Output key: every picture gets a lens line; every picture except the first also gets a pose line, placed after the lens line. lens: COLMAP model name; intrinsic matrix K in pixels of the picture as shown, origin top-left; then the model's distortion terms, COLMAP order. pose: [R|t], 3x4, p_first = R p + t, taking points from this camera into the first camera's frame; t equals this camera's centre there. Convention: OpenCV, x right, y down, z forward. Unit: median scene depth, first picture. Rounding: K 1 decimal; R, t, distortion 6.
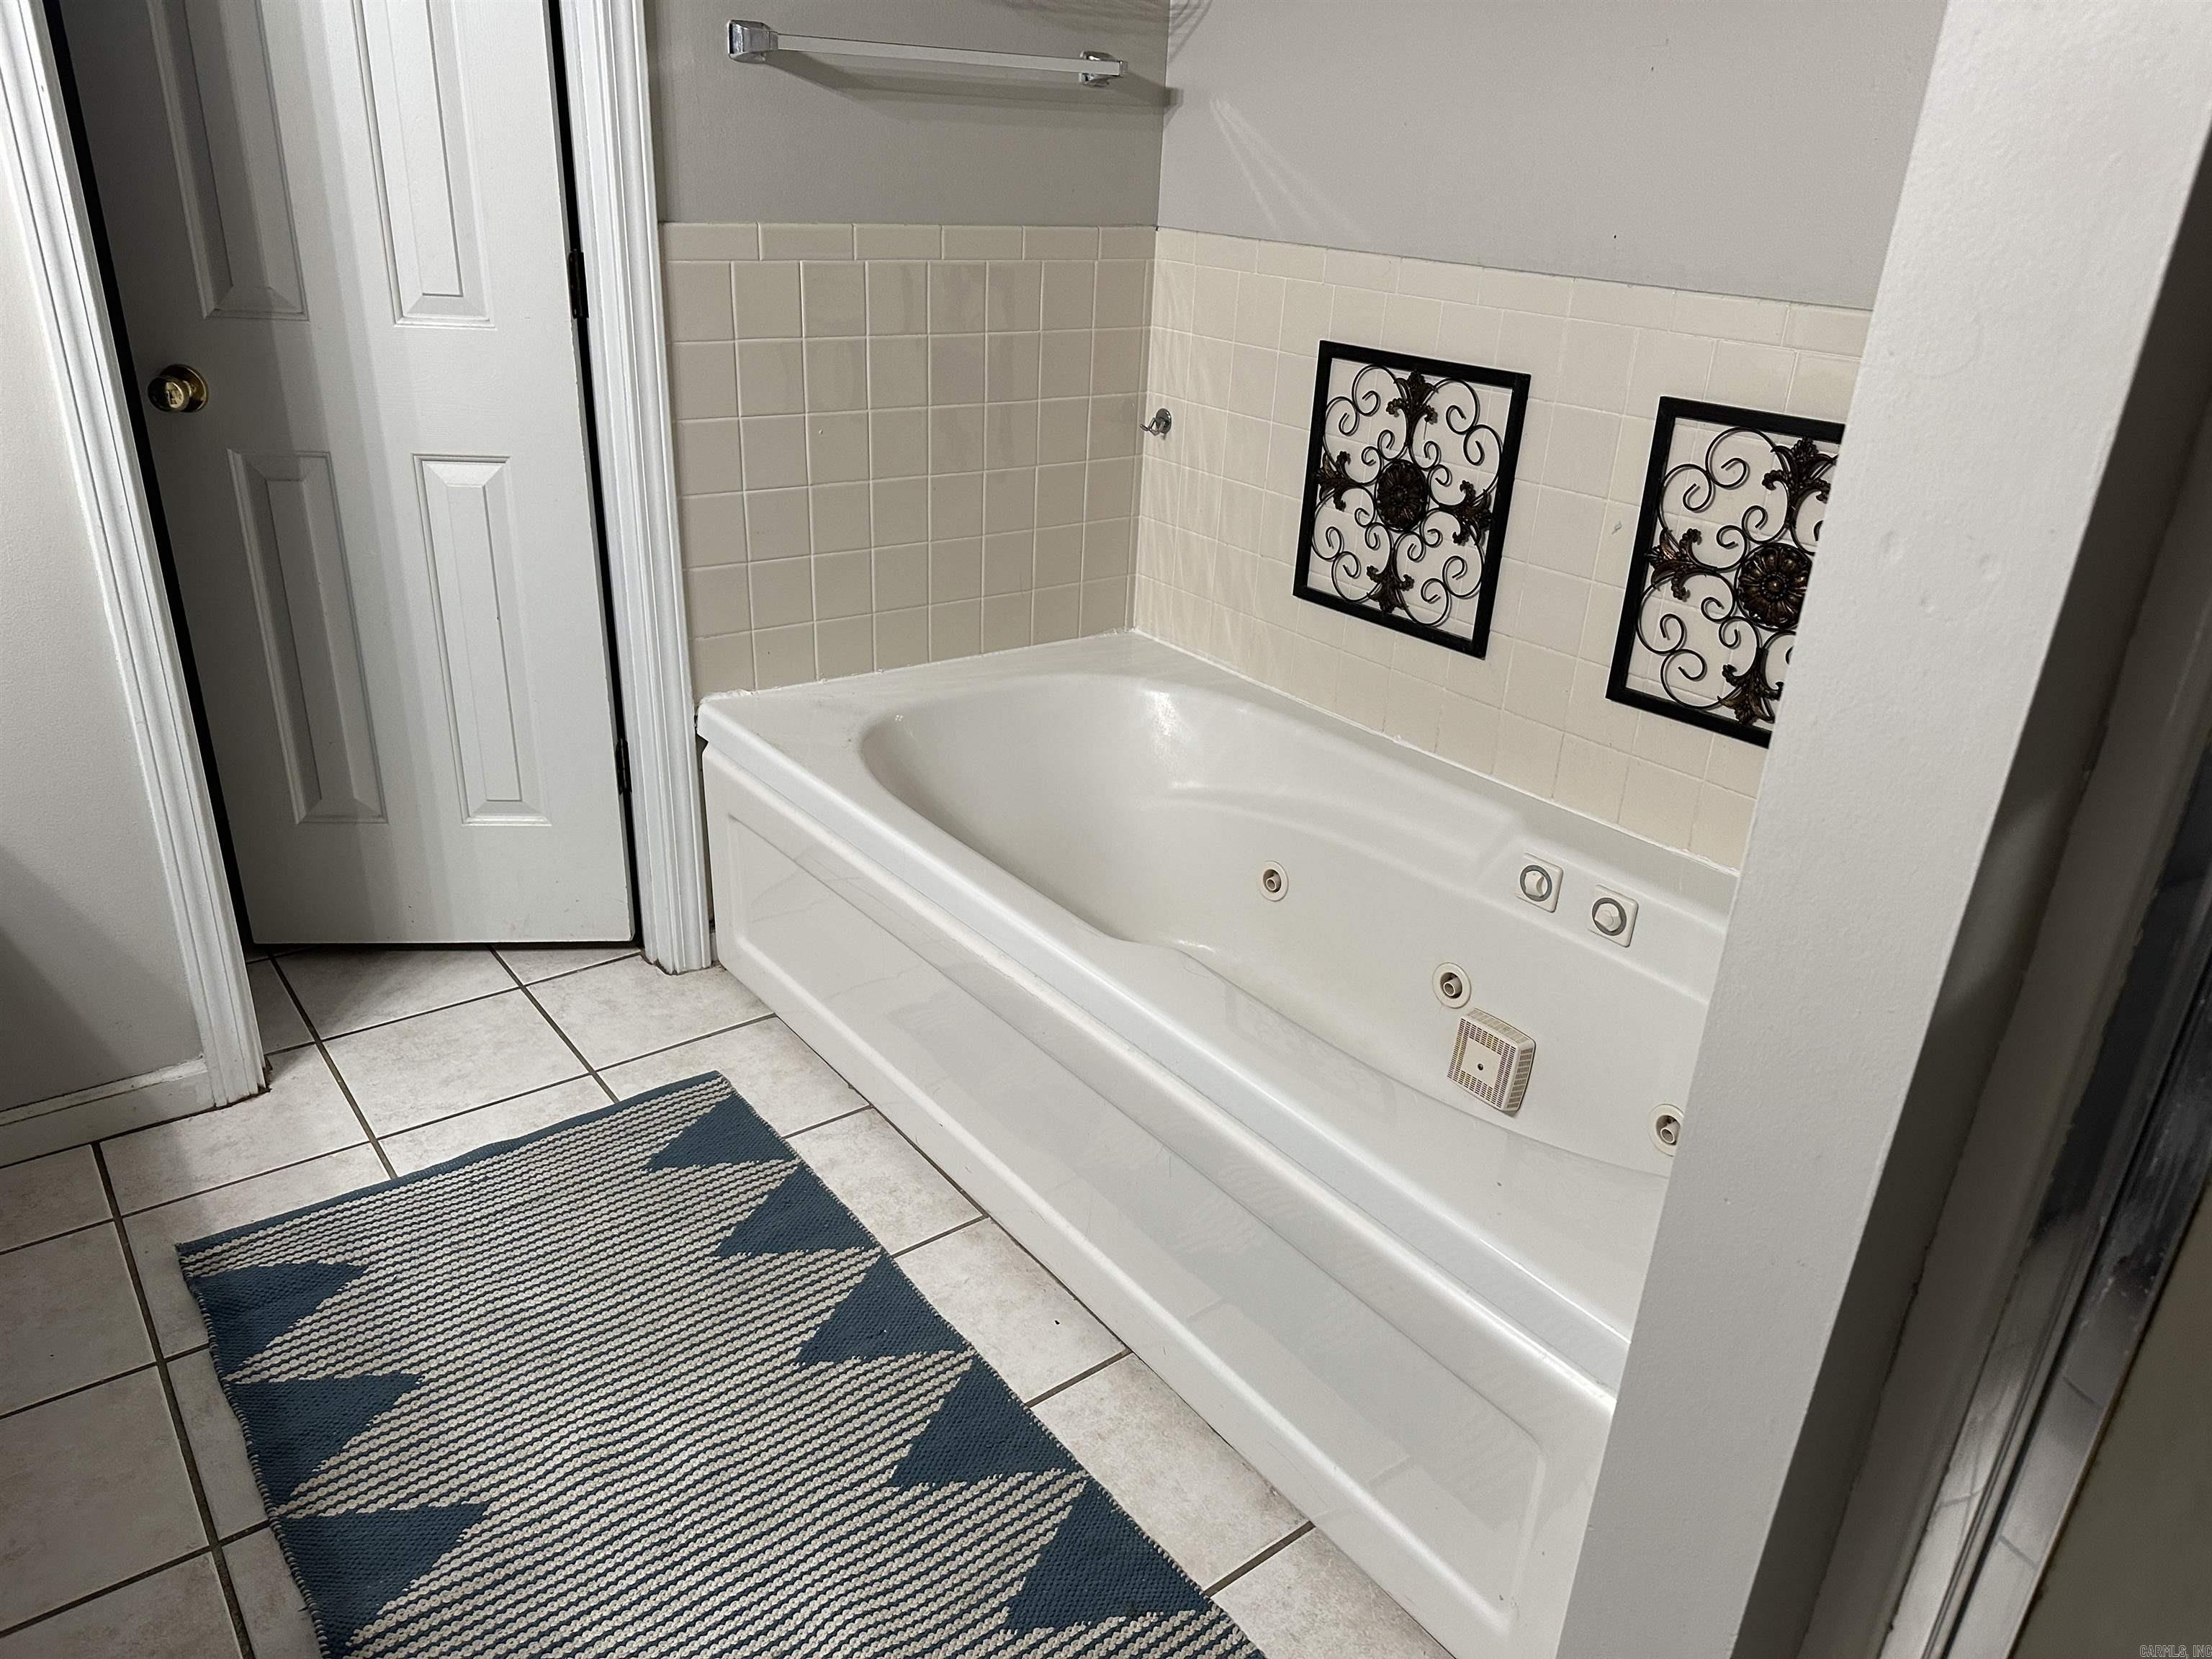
lens RADIAL K [[1570.2, 0, 1103.6], [0, 1570.2, 831.1], [0, 0, 1]] dist [0.053476, -0.056633]
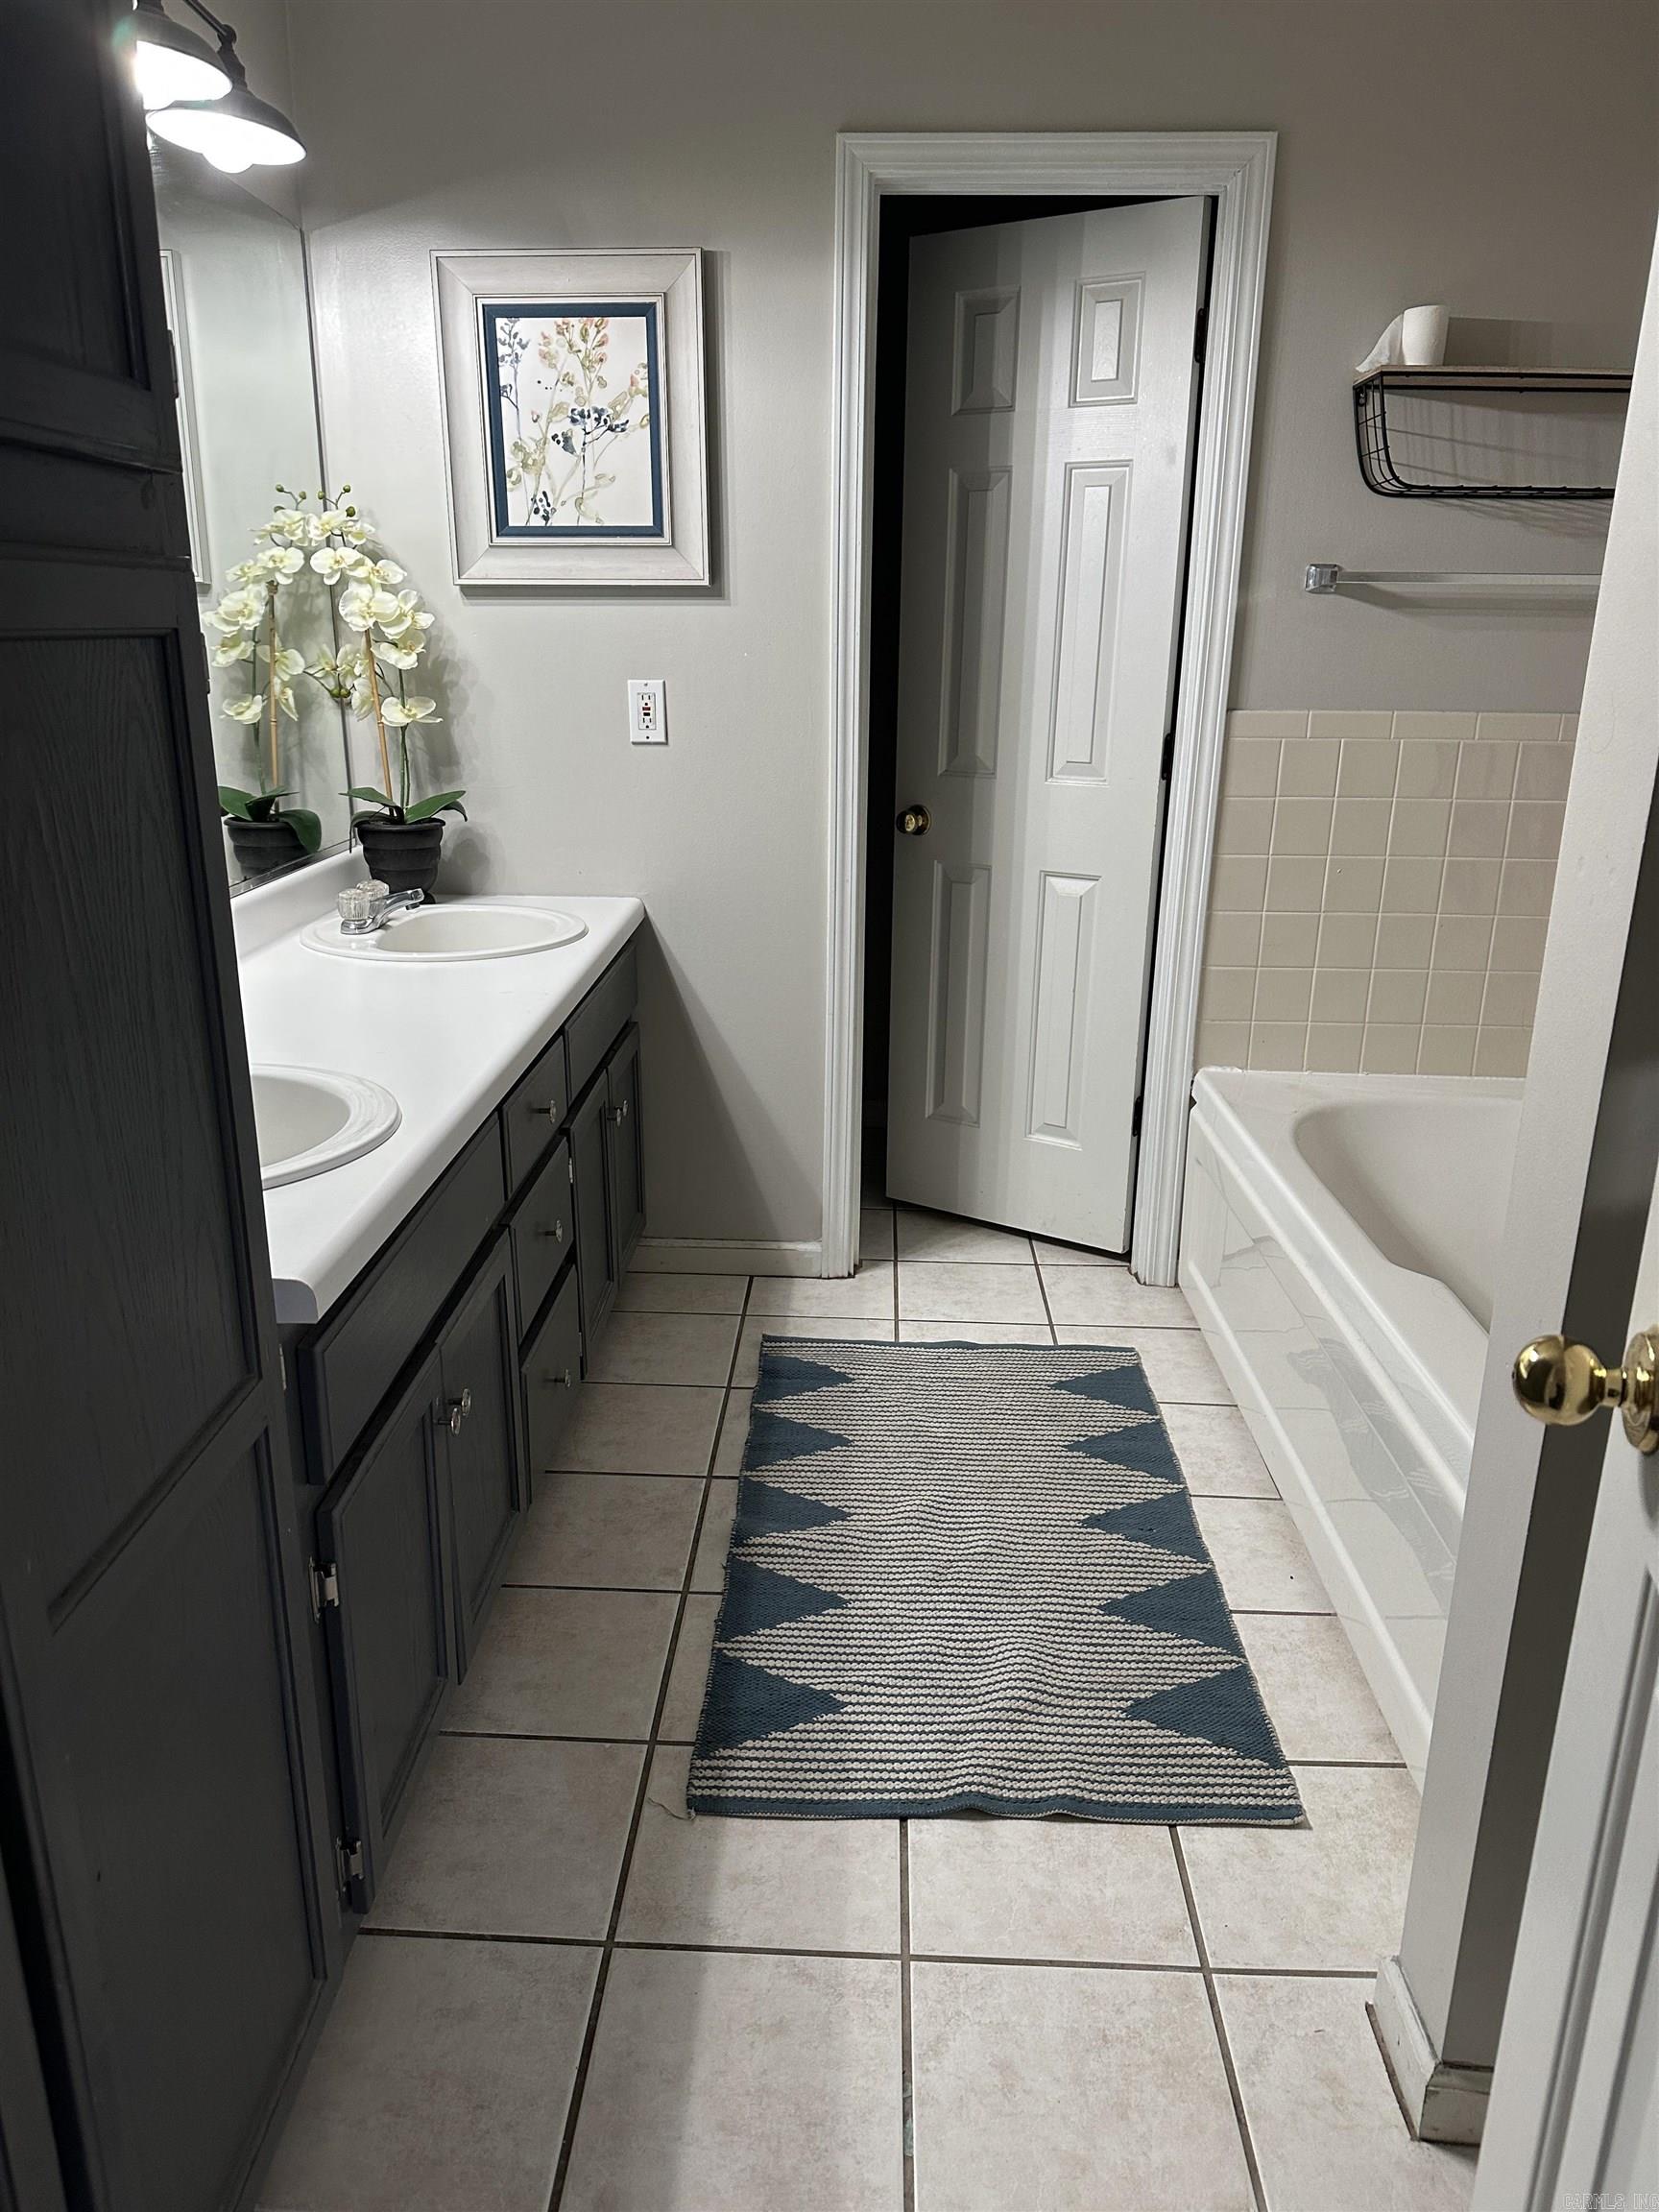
lens RADIAL K [[1570.2, 0, 833.6], [0, 1570.2, 1124.4], [0, 0, 1]] dist [0.053476, -0.056633]
pose [[0.772265, 0.152202, -0.616799, 0.383911], [-0.235797, 0.970198, -0.055823, 0.125060], [0.589921, 0.188550, 0.785138, -0.210489]]
